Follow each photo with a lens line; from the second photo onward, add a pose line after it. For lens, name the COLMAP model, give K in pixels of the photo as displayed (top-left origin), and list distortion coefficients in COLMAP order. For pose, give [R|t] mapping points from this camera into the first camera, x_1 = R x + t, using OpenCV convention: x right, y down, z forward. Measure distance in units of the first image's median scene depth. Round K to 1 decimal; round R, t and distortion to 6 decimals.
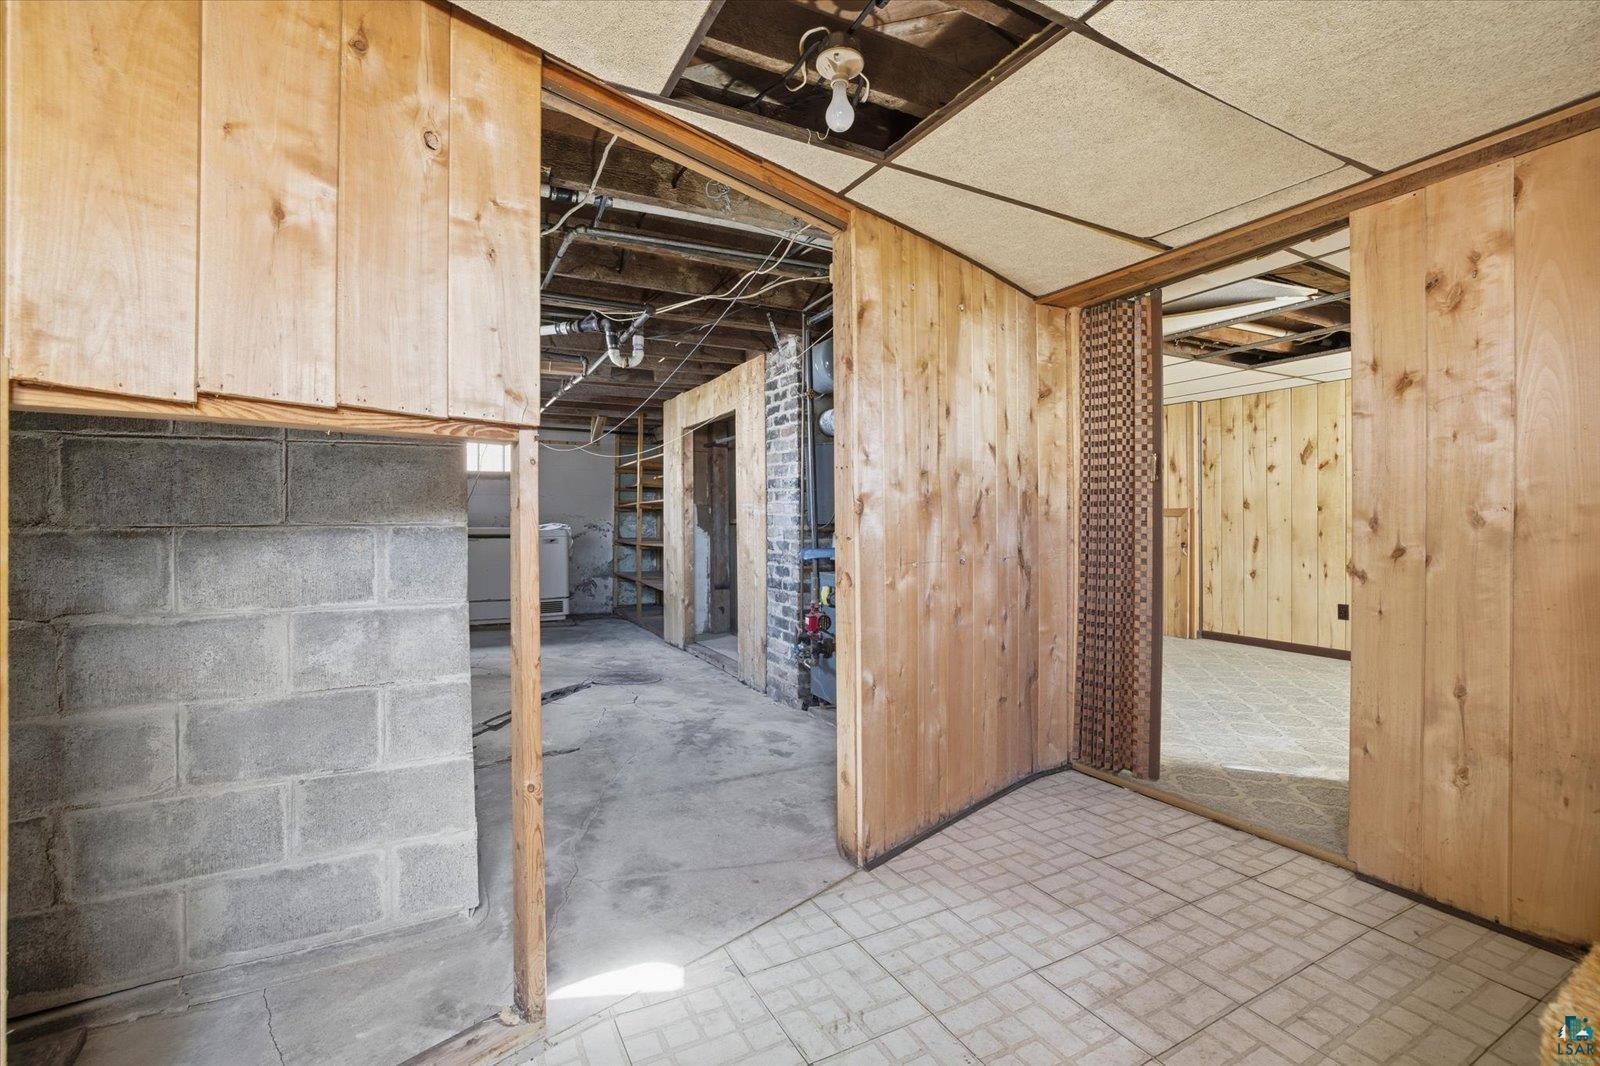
lens RADIAL K [[696.4, 0, 788.2], [0, 696.4, 522.8], [0, 0, 1]] dist [-0.045396, 0.017906]
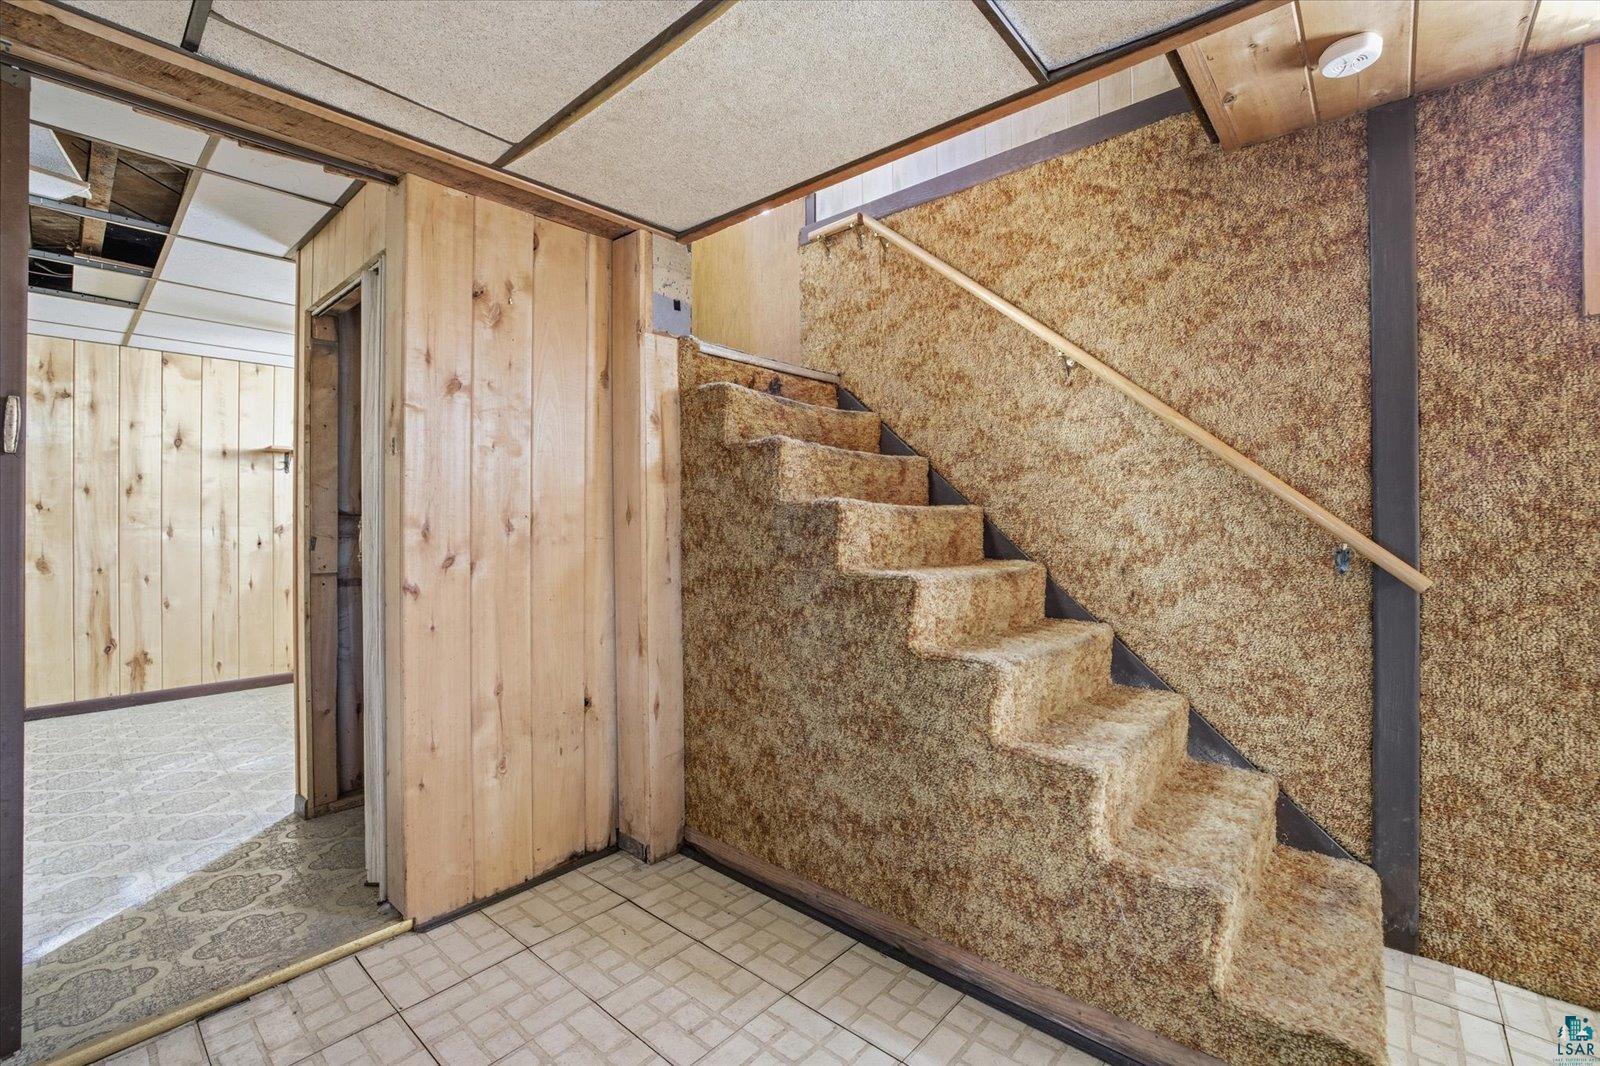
lens RADIAL K [[696.4, 0, 788.2], [0, 696.4, 522.8], [0, 0, 1]] dist [-0.045396, 0.017906]
pose [[-0.349055, 0.003142, 0.937097, -0.173439], [0.008733, 0.999962, -0.000100, -0.006311], [-0.937062, 0.008149, -0.349069, 0.924879]]
